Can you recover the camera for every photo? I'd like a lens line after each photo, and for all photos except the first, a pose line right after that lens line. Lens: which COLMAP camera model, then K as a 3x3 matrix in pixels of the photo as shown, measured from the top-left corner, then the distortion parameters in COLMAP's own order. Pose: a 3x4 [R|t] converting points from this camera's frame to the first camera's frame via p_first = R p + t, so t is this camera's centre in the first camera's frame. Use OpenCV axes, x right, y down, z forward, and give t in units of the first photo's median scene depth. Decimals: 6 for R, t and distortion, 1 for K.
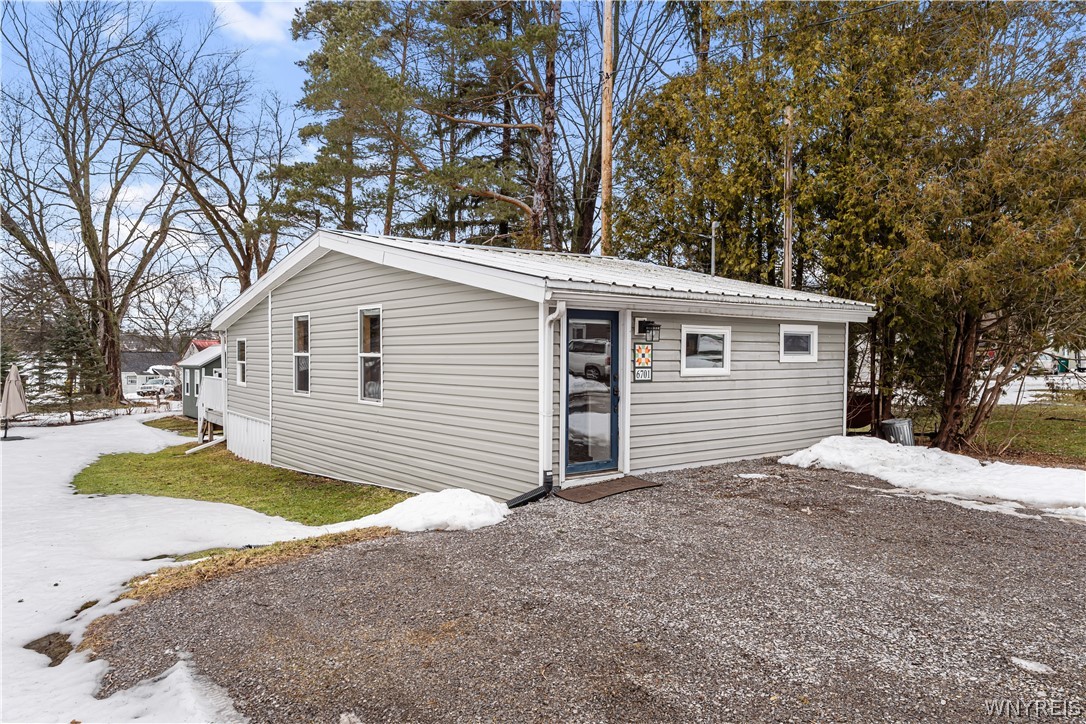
lens RADIAL K [[723.5, 0, 541.8], [0, 723.5, 360.6], [0, 0, 1]] dist [0.005493, 0.003146]
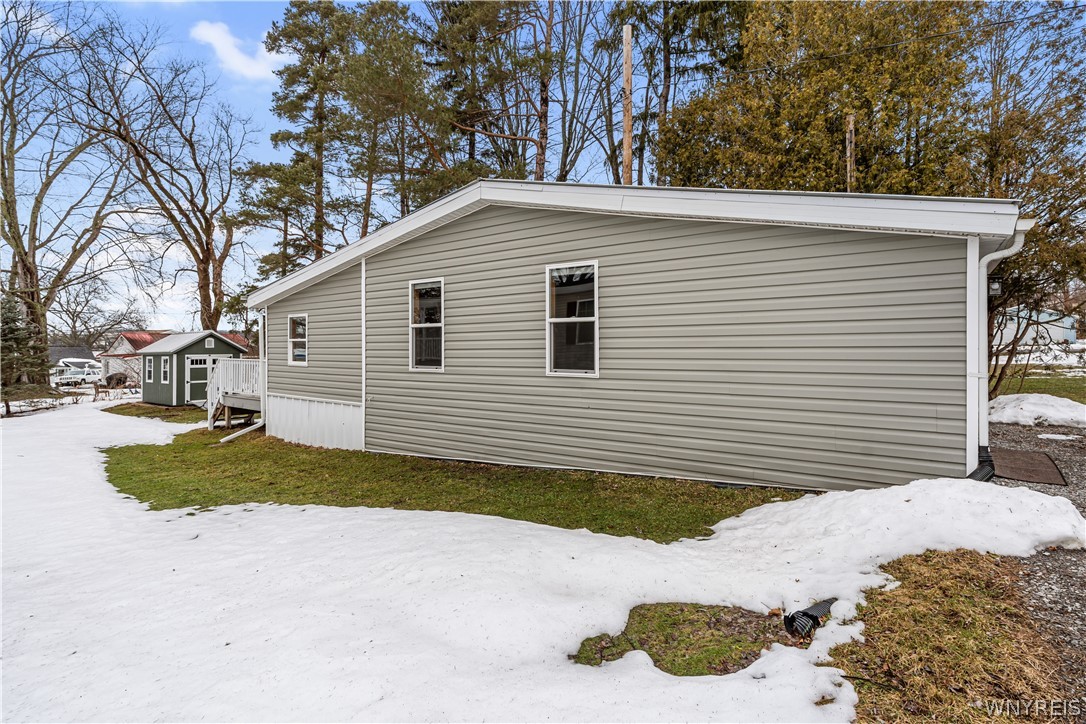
lens RADIAL K [[517.9, 0, 542.6], [0, 517.9, 338.8], [0, 0, 1]] dist [0.002937, -0.001346]
pose [[0.961096, -0.005136, 0.276167, -0.163496], [0.011934, 0.999666, -0.022939, 0.010595], [-0.275957, 0.025342, 0.960836, 0.151587]]
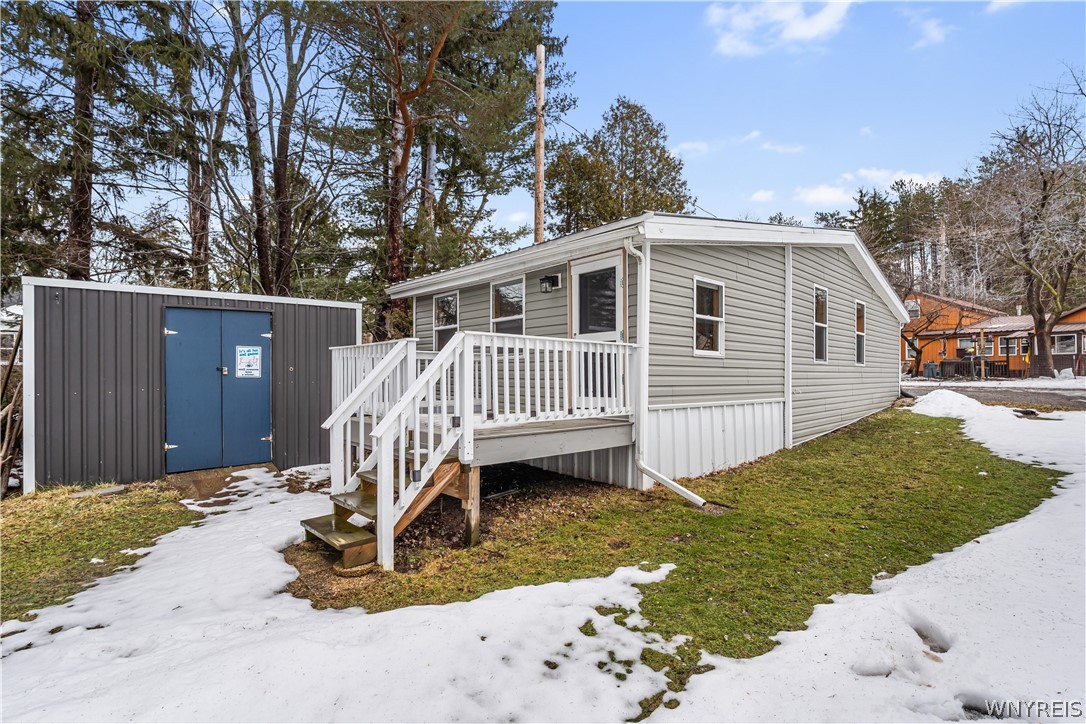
lens RADIAL K [[517.9, 0, 551.6], [0, 517.9, 372.9], [0, 0, 1]] dist [0.002937, -0.001346]
pose [[-0.095976, 0.000310, 0.995384, -0.462804], [0.013266, 0.999912, 0.000968, 0.026583], [-0.995295, 0.013298, -0.095972, 0.652020]]
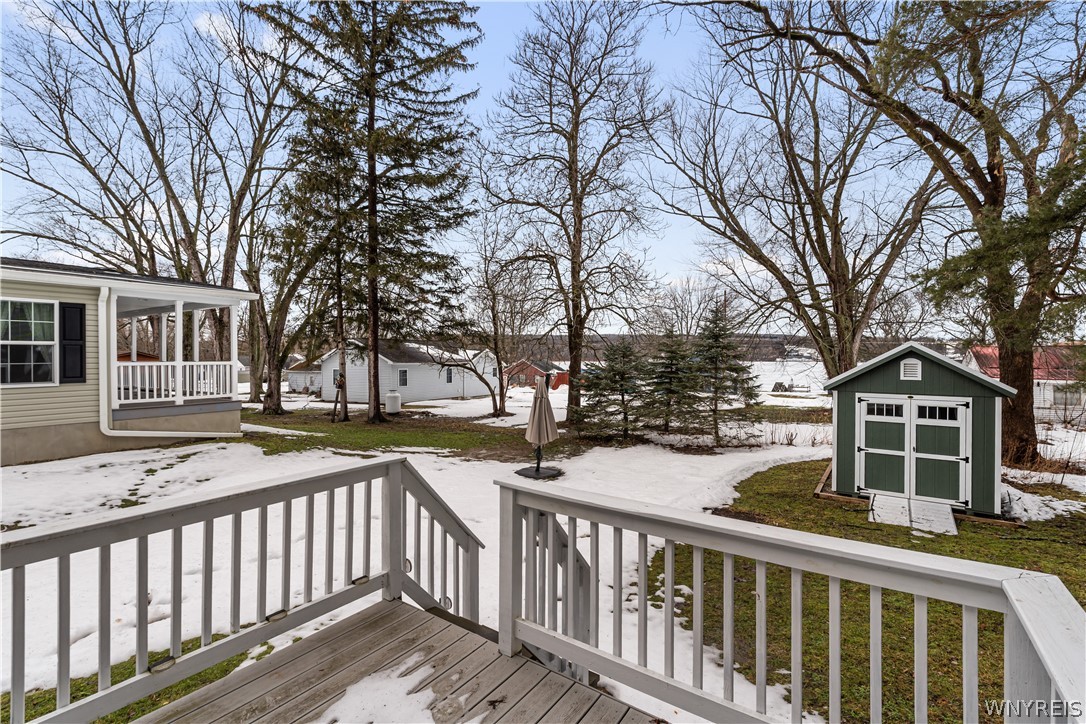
lens RADIAL K [[479.3, 0, 545.2], [0, 479.3, 362.5], [0, 0, 1]] dist [-0.000232, -0.000340]
pose [[0.302046, 0.004826, -0.953281, -0.191949], [-0.009257, 0.999955, 0.002129, -0.008758], [0.953248, 0.008181, 0.302077, 0.662375]]
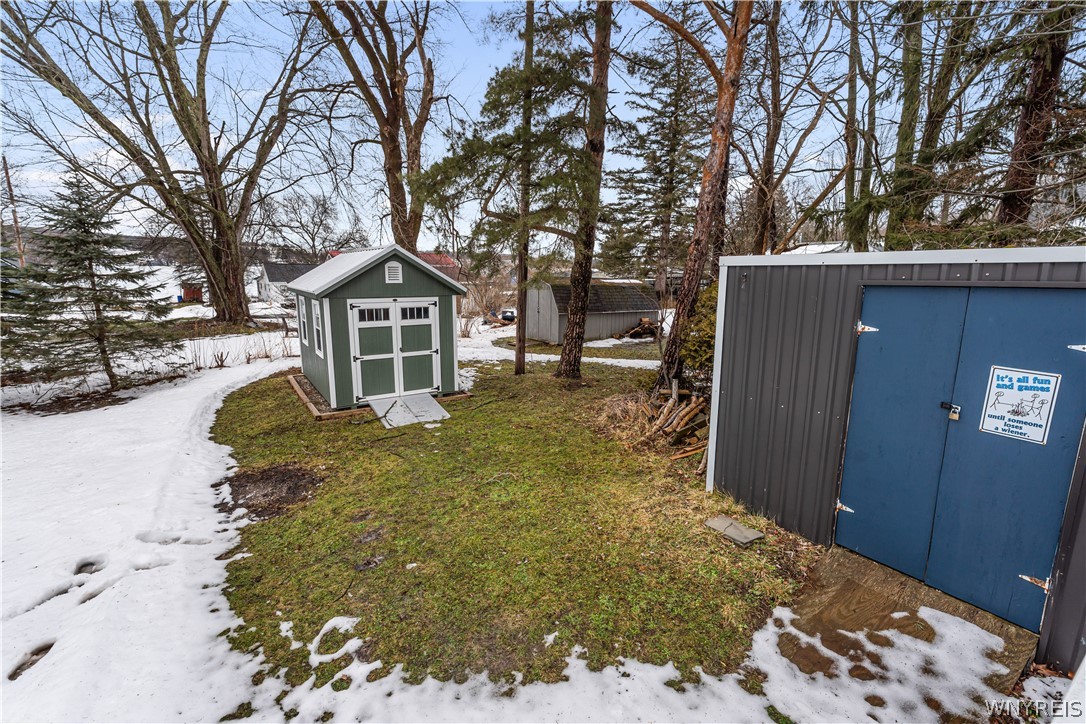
lens RADIAL K [[479.3, 0, 540.6], [0, 479.3, 359.5], [0, 0, 1]] dist [-0.000232, -0.000340]
pose [[0.998200, 0.016717, -0.057599, -0.297753], [-0.006028, 0.983472, 0.180962, -0.007091], [0.059672, -0.180289, 0.981802, 0.668817]]
